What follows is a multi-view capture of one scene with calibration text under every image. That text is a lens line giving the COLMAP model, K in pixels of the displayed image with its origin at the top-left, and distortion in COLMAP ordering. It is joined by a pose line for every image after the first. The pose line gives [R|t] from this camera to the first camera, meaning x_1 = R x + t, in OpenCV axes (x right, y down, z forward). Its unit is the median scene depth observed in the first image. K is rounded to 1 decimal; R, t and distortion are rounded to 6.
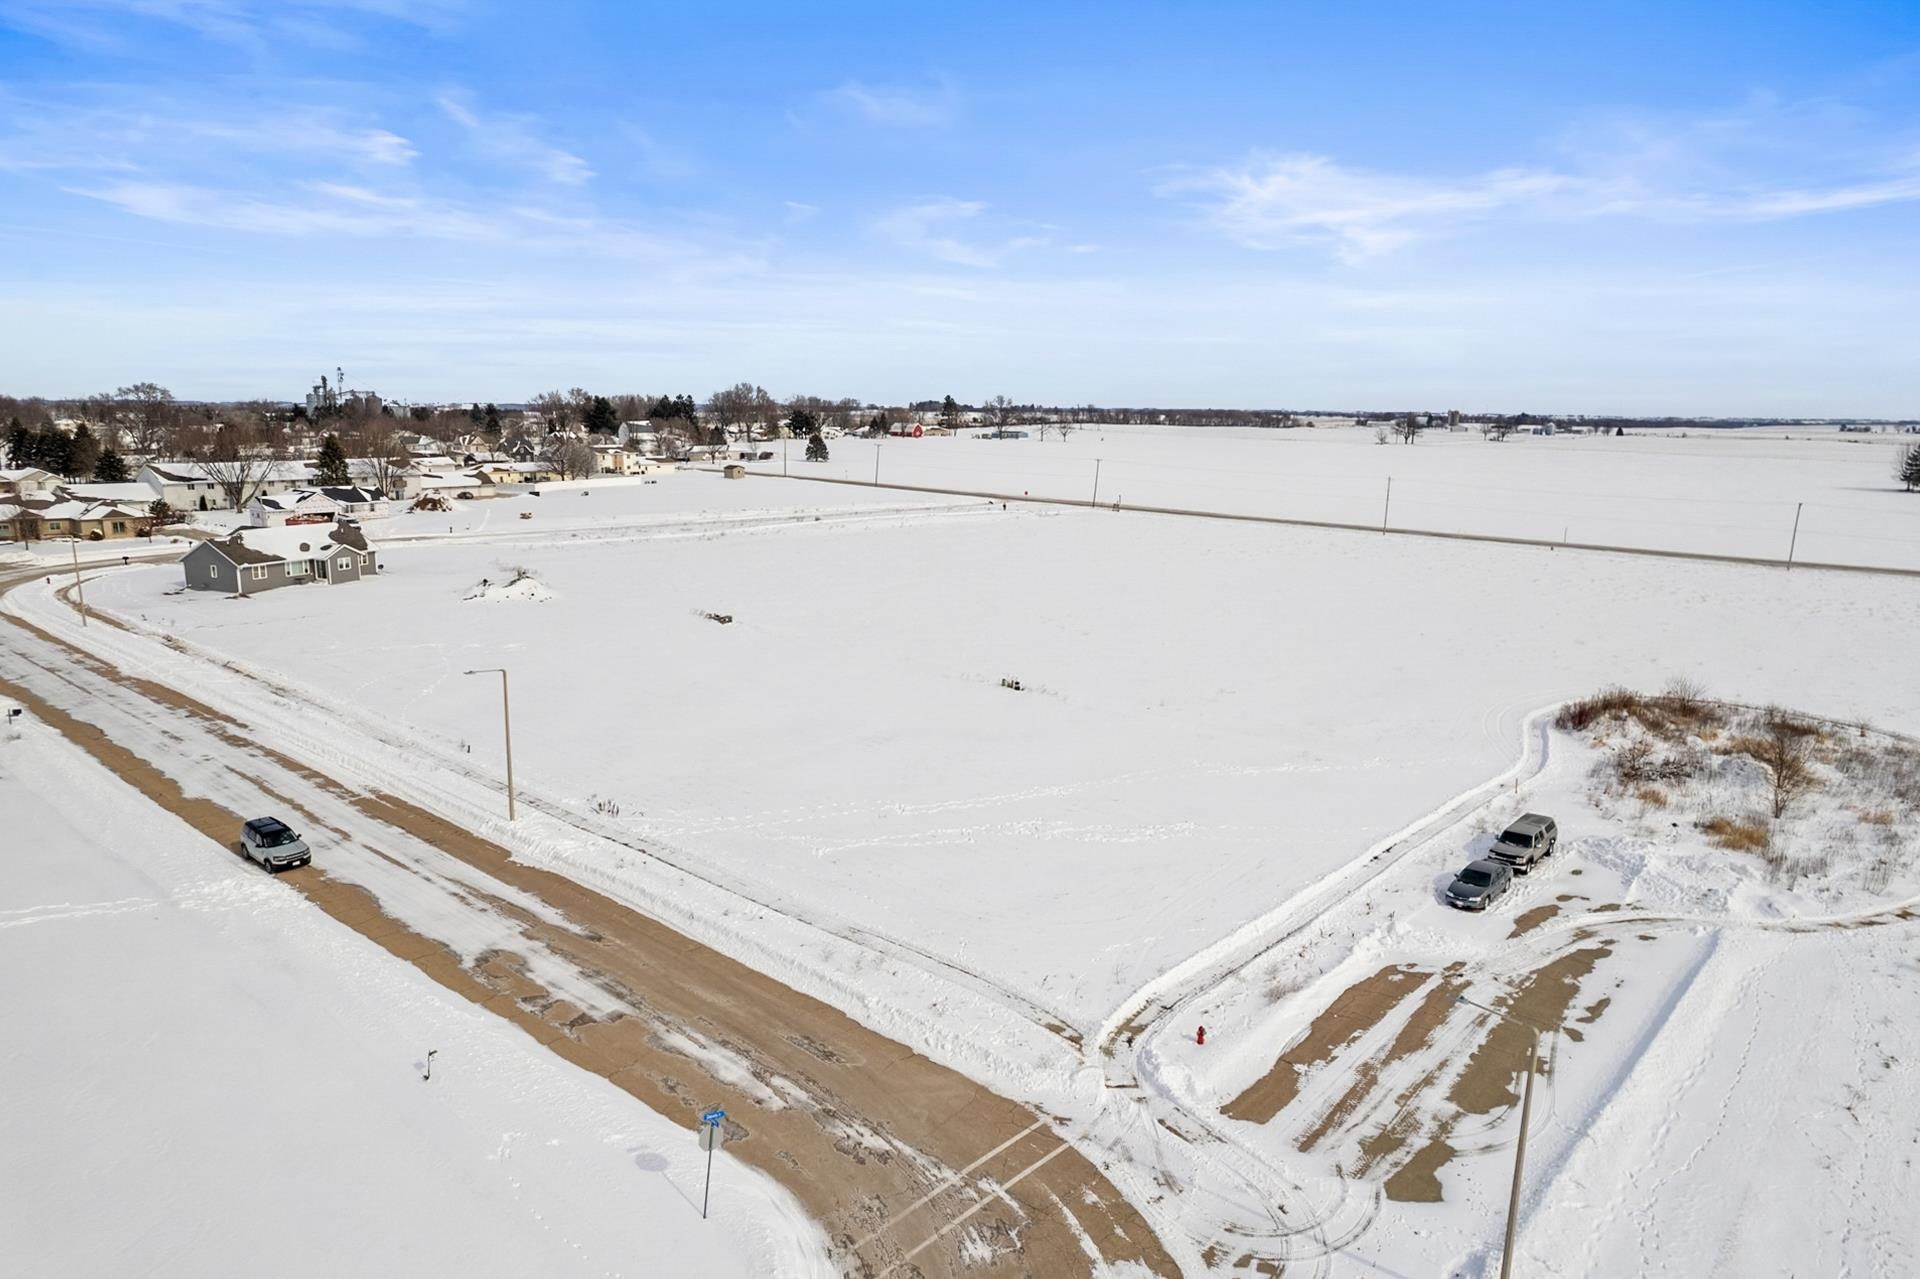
lens RADIAL K [[1207.2, 0, 960.0], [0, 1207.2, 639.5], [0, 0, 1]] dist [-0.083195, 0.071325]
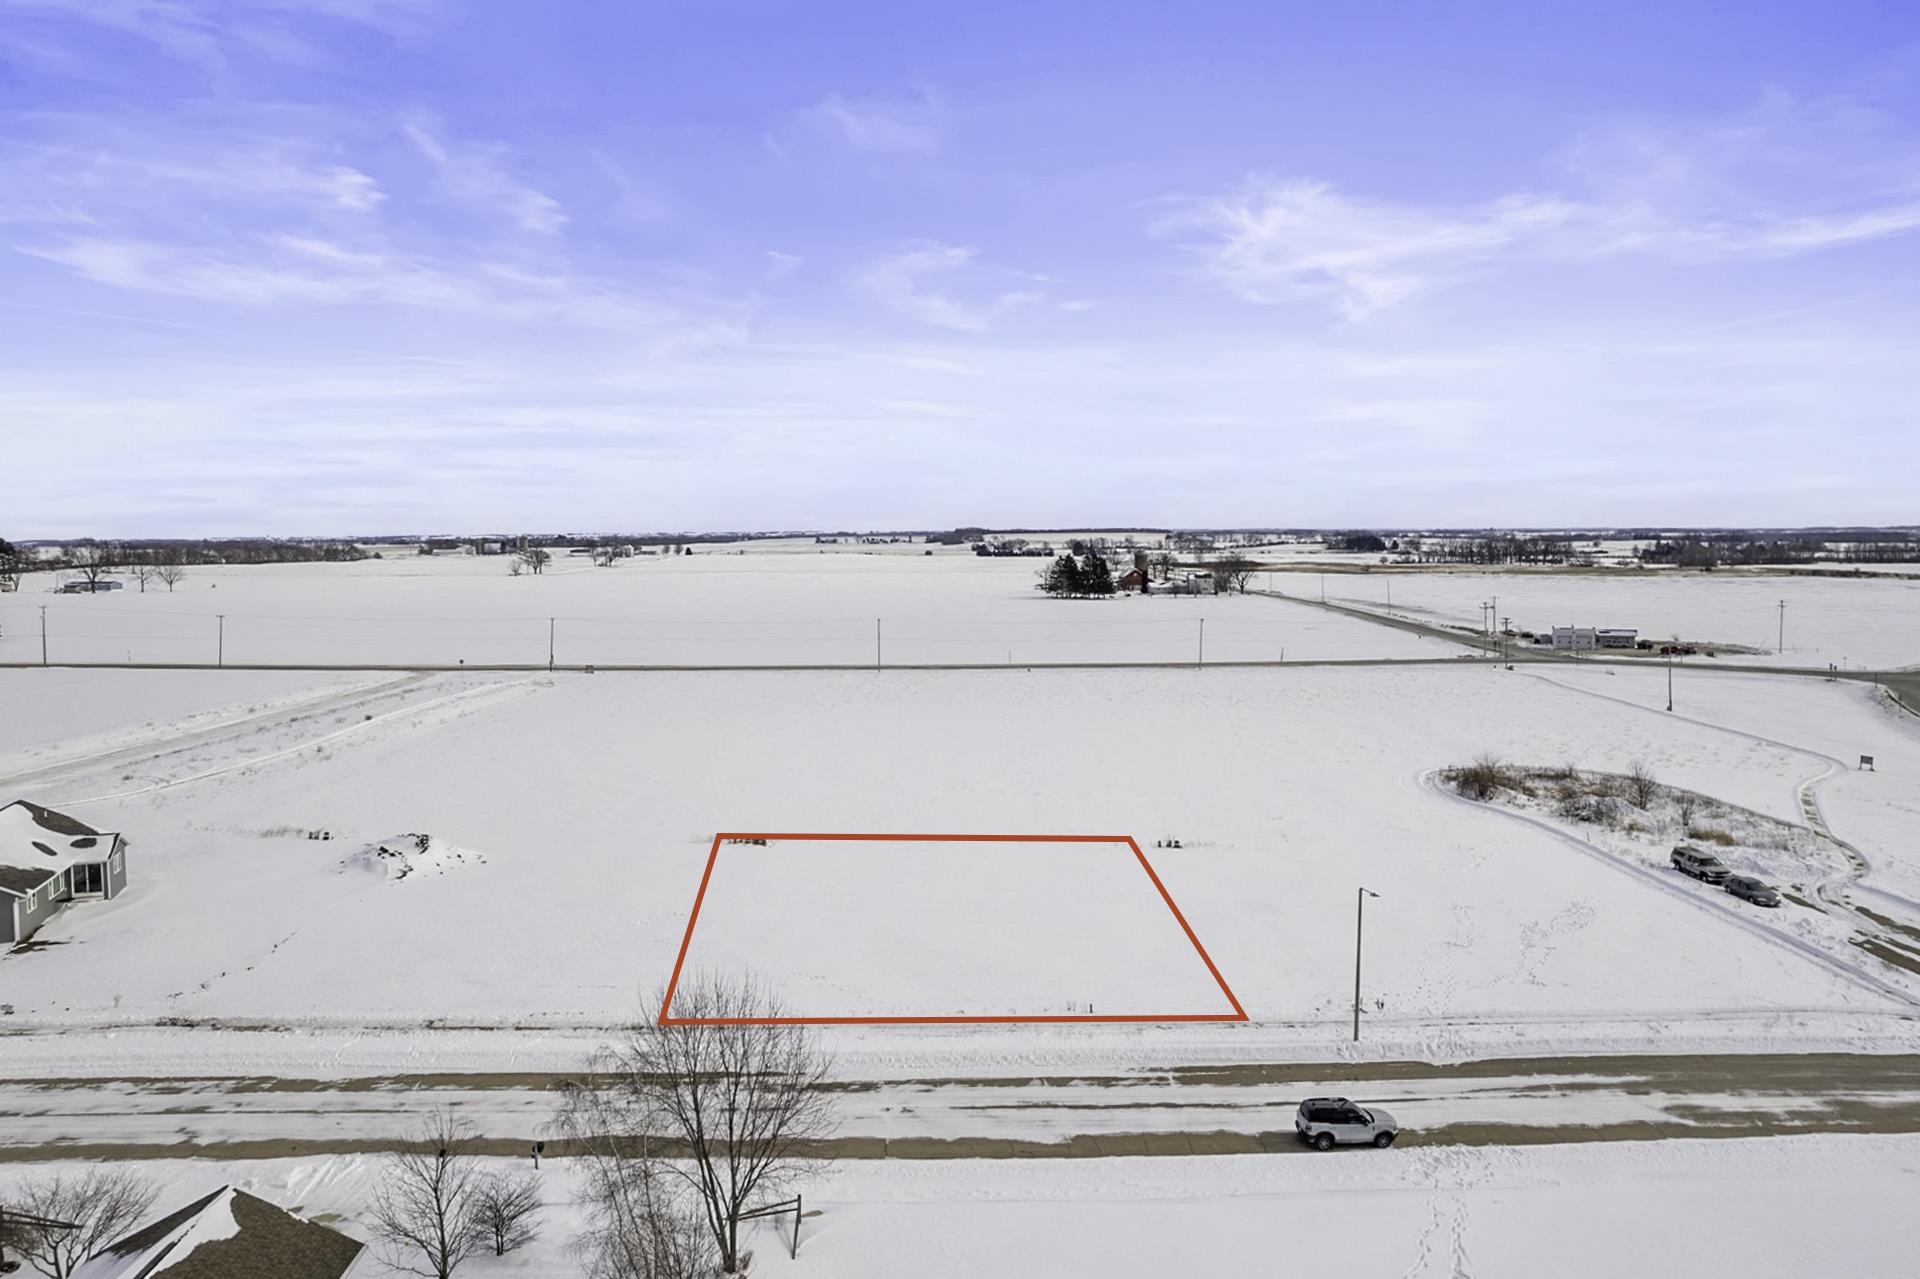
lens RADIAL K [[1341.4, 0, 960.0], [0, 1341.4, 639.5], [0, 0, 1]] dist [-0.063471, 0.062082]
pose [[0.721927, -0.070480, 0.688370, -1.329110], [0.144840, 0.988154, -0.050726, -0.160510], [-0.676640, 0.136324, 0.723584, 0.392264]]
